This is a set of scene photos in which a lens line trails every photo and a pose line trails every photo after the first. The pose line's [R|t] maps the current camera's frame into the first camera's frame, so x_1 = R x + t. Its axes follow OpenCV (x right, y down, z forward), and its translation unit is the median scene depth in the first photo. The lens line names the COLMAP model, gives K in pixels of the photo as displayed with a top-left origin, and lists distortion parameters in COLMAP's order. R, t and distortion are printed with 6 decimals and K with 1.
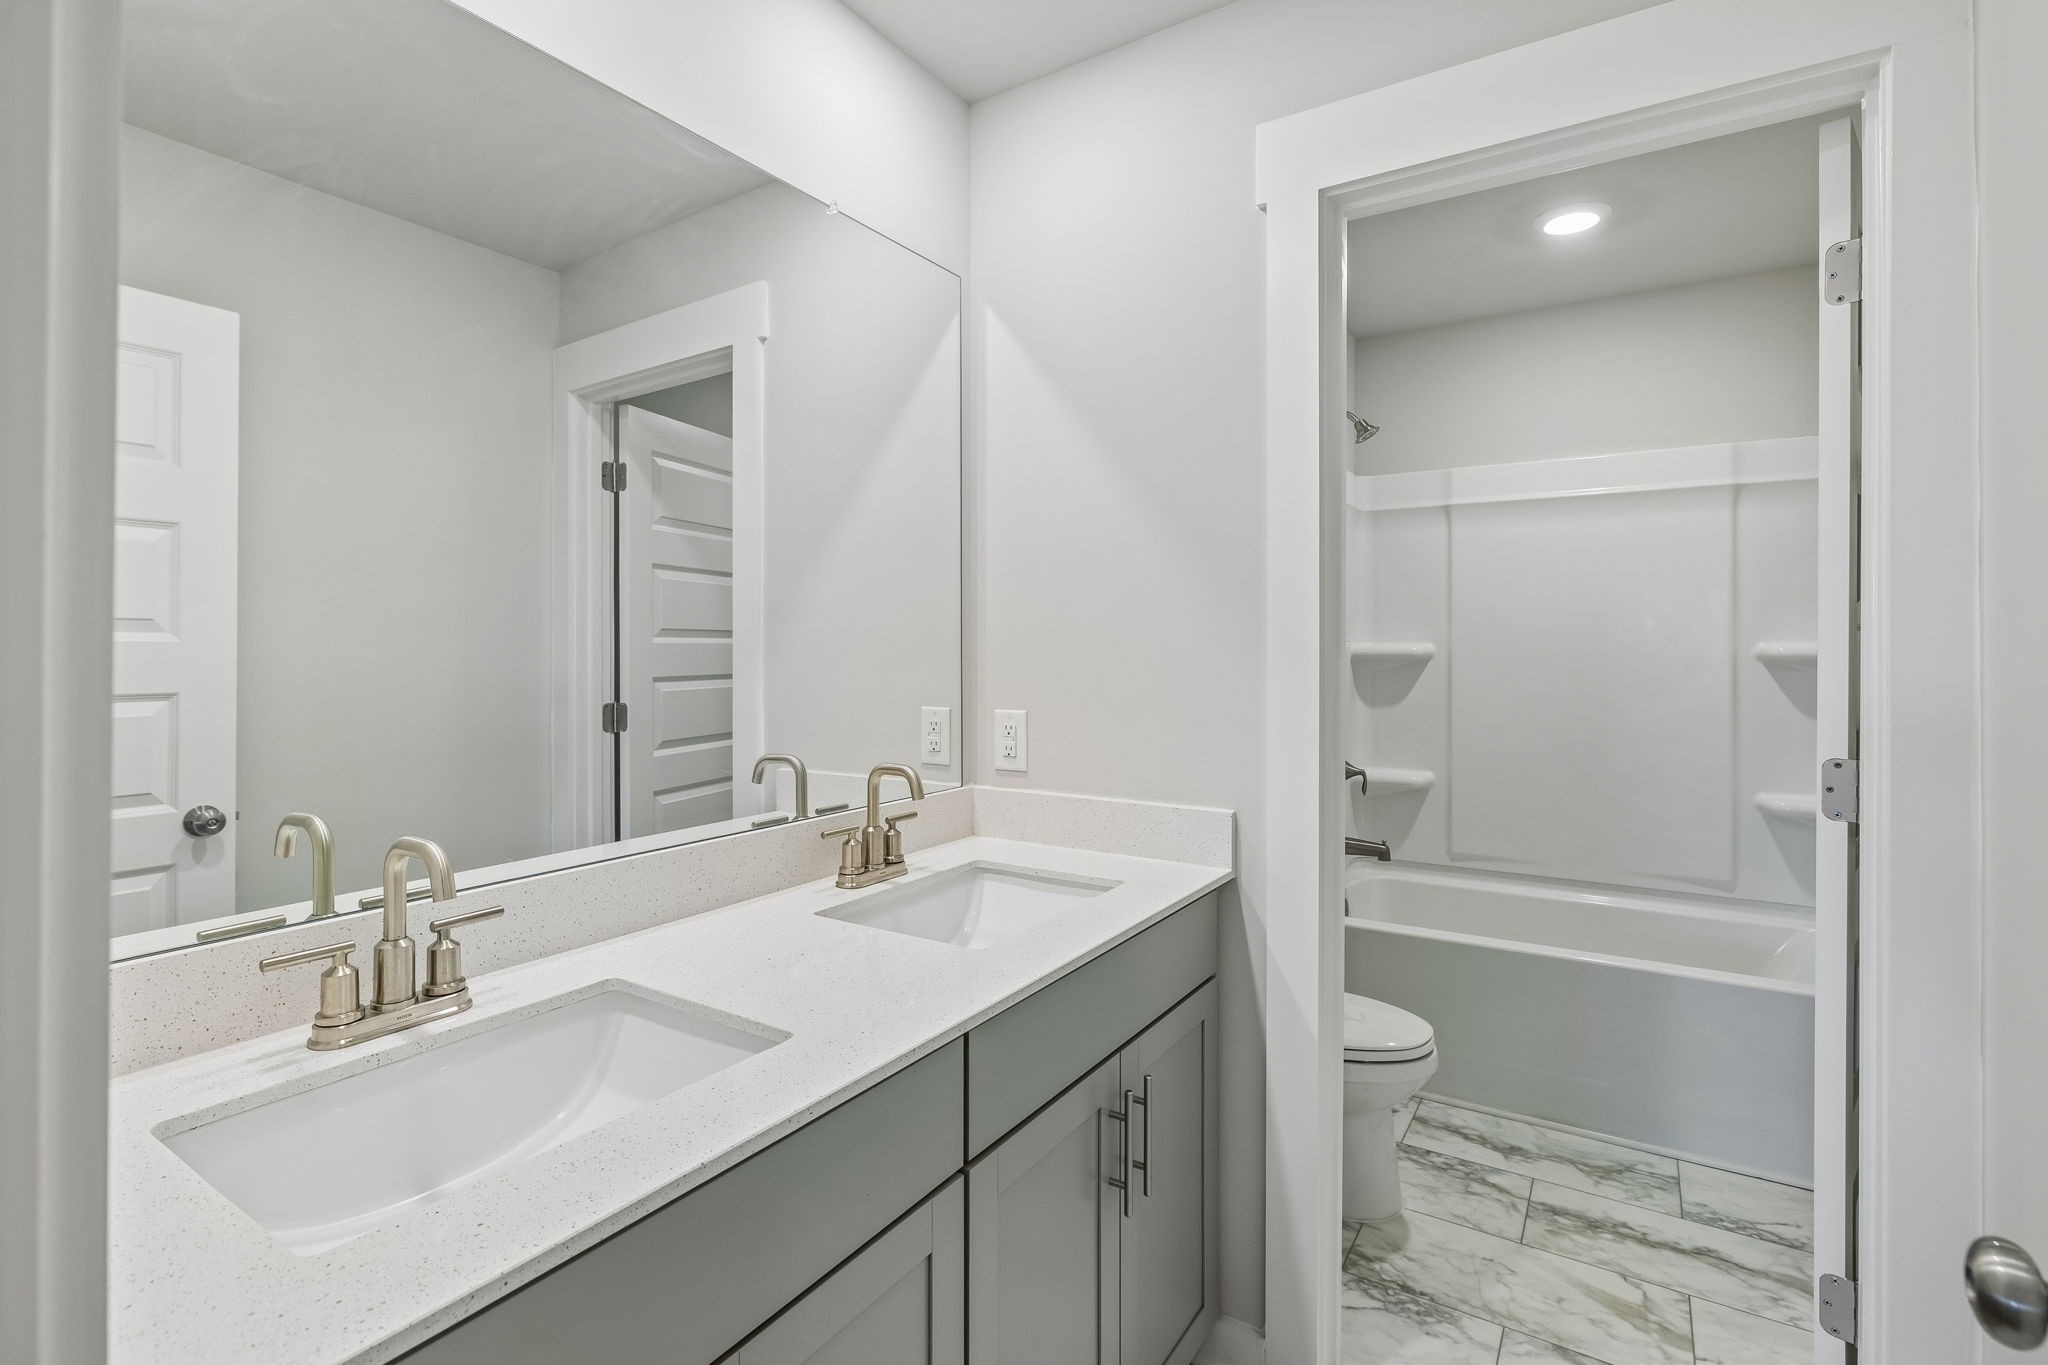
lens RADIAL K [[968.3, 0, 1009.7], [0, 968.3, 651.5], [0, 0, 1]] dist [-0.002460, -0.001417]
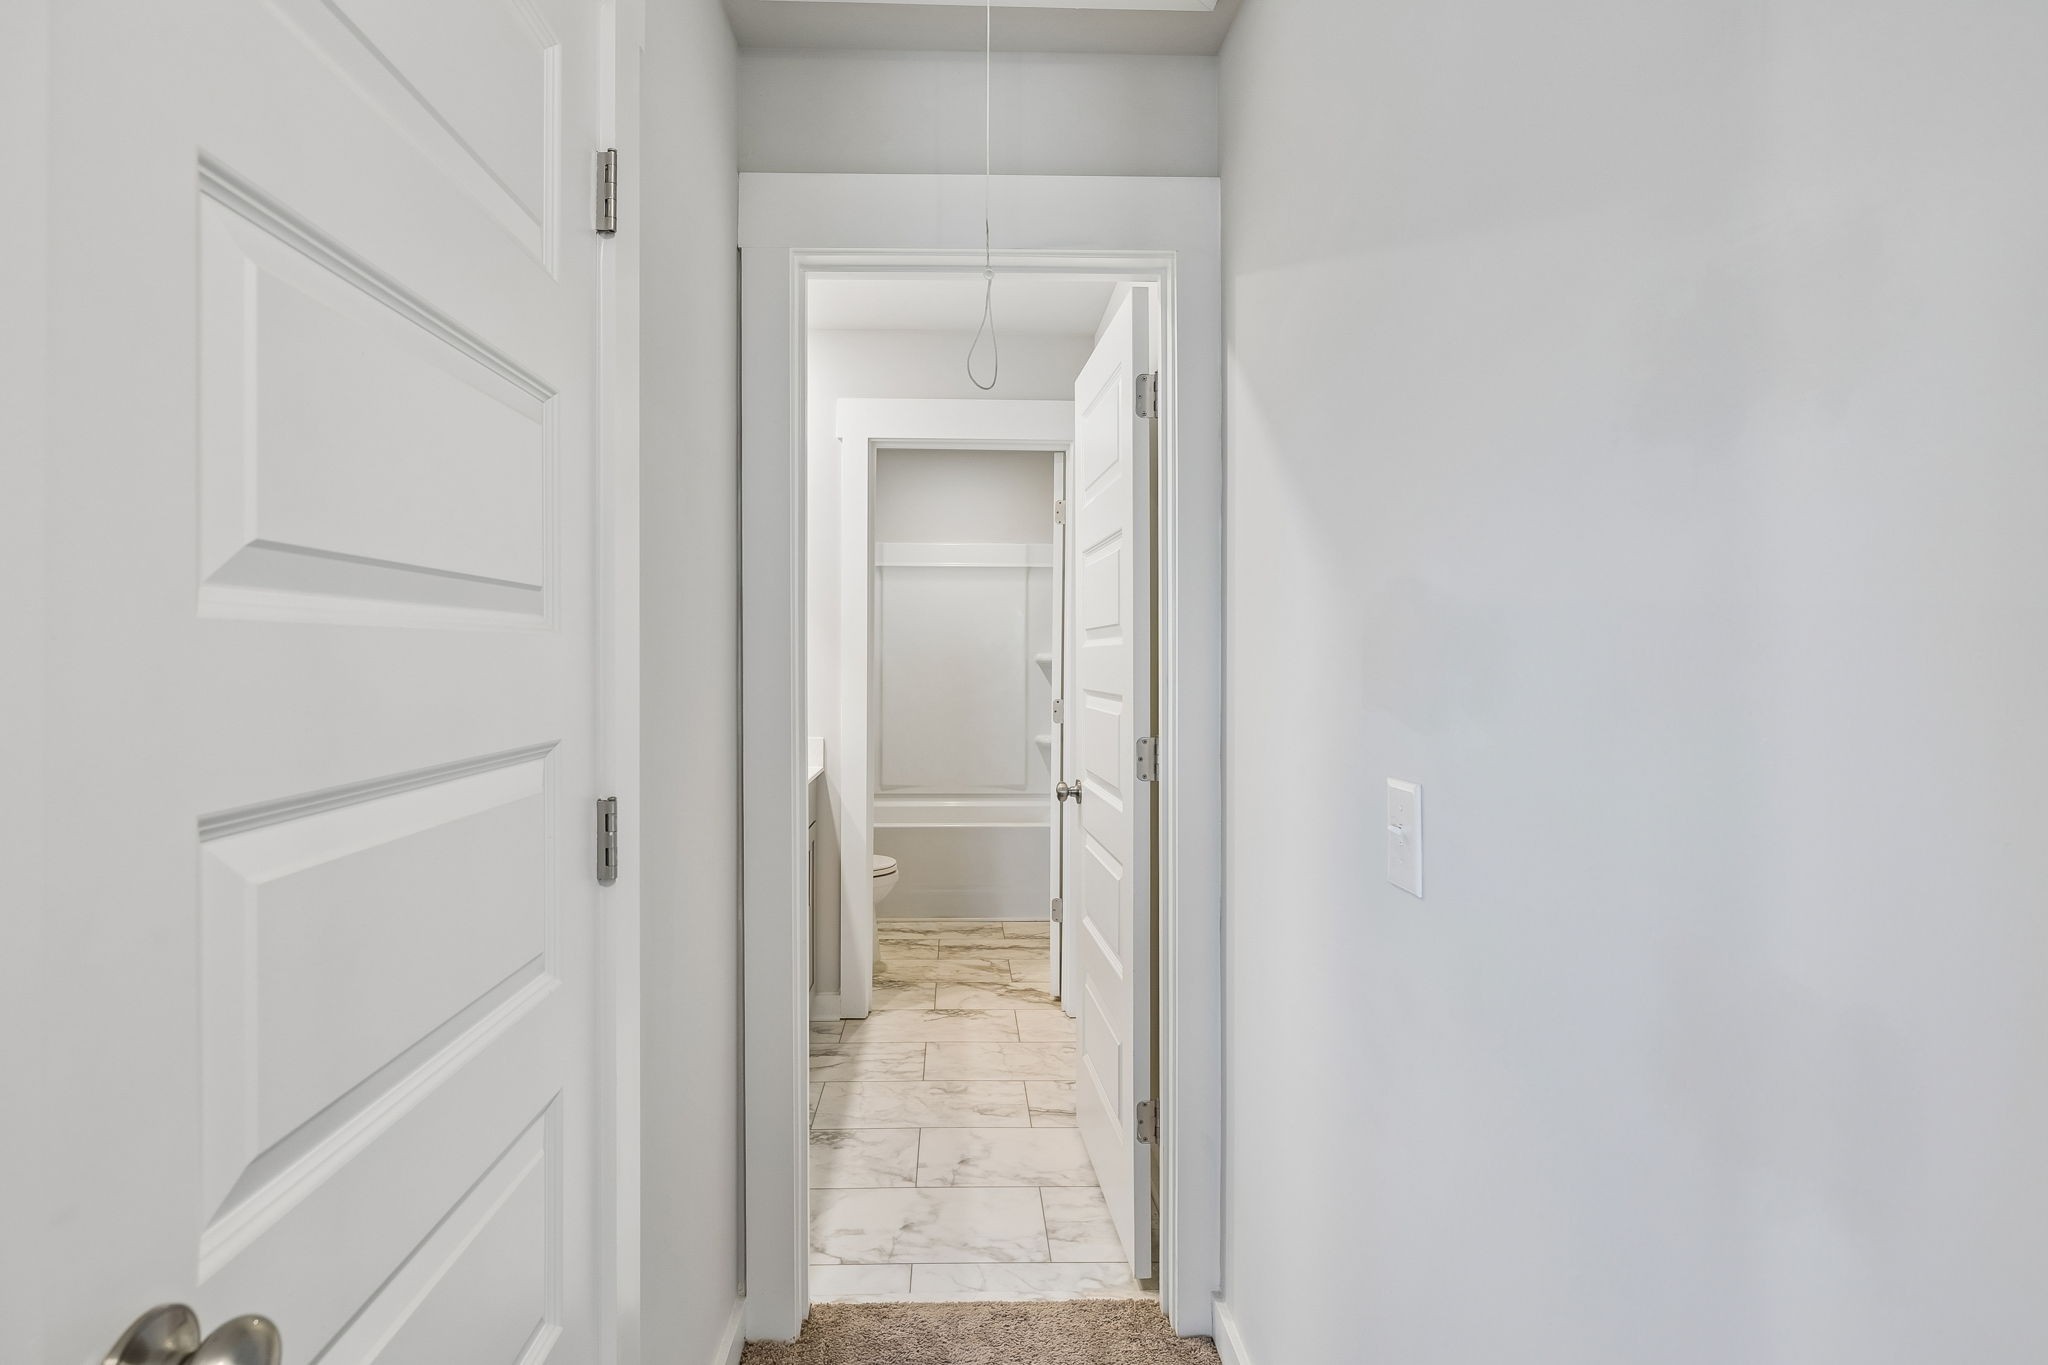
lens RADIAL K [[968.3, 0, 1023.0], [0, 968.3, 671.2], [0, 0, 1]] dist [-0.002460, -0.001417]
pose [[0.802906, -0.003785, 0.596093, -0.346138], [-0.004118, 0.999921, 0.011895, 0.001586], [-0.596091, -0.012006, 0.802827, -0.465473]]
